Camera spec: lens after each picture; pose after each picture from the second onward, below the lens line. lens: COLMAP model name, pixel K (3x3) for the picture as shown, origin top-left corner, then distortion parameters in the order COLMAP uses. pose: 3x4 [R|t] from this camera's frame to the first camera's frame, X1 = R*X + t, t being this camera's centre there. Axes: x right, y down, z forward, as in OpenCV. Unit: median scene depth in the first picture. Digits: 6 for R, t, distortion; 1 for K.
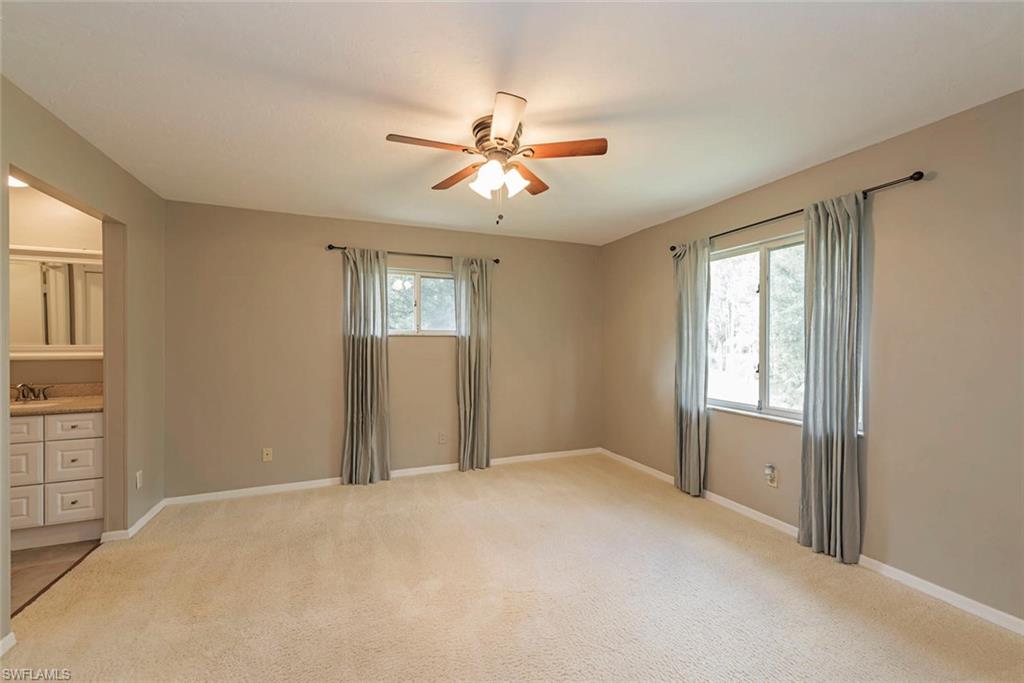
lens RADIAL K [[415.4, 0, 512.7], [0, 415.4, 344.2], [0, 0, 1]] dist [0.014001, -0.000484]
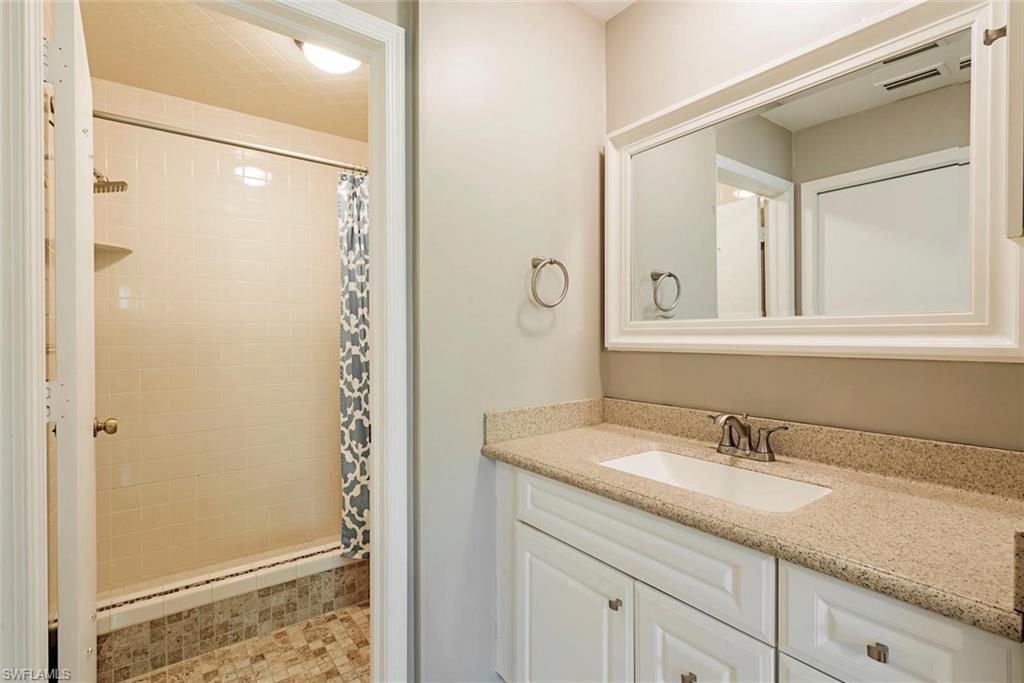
lens RADIAL K [[493.8, 0, 511.4], [0, 493.8, 339.6], [0, 0, 1]] dist [0.003804, 0.000239]
pose [[0.273873, 0.003655, -0.961759, -0.746654], [-0.006462, 0.999977, 0.001960, 0.023835], [0.961744, 0.005678, 0.273890, 0.655929]]
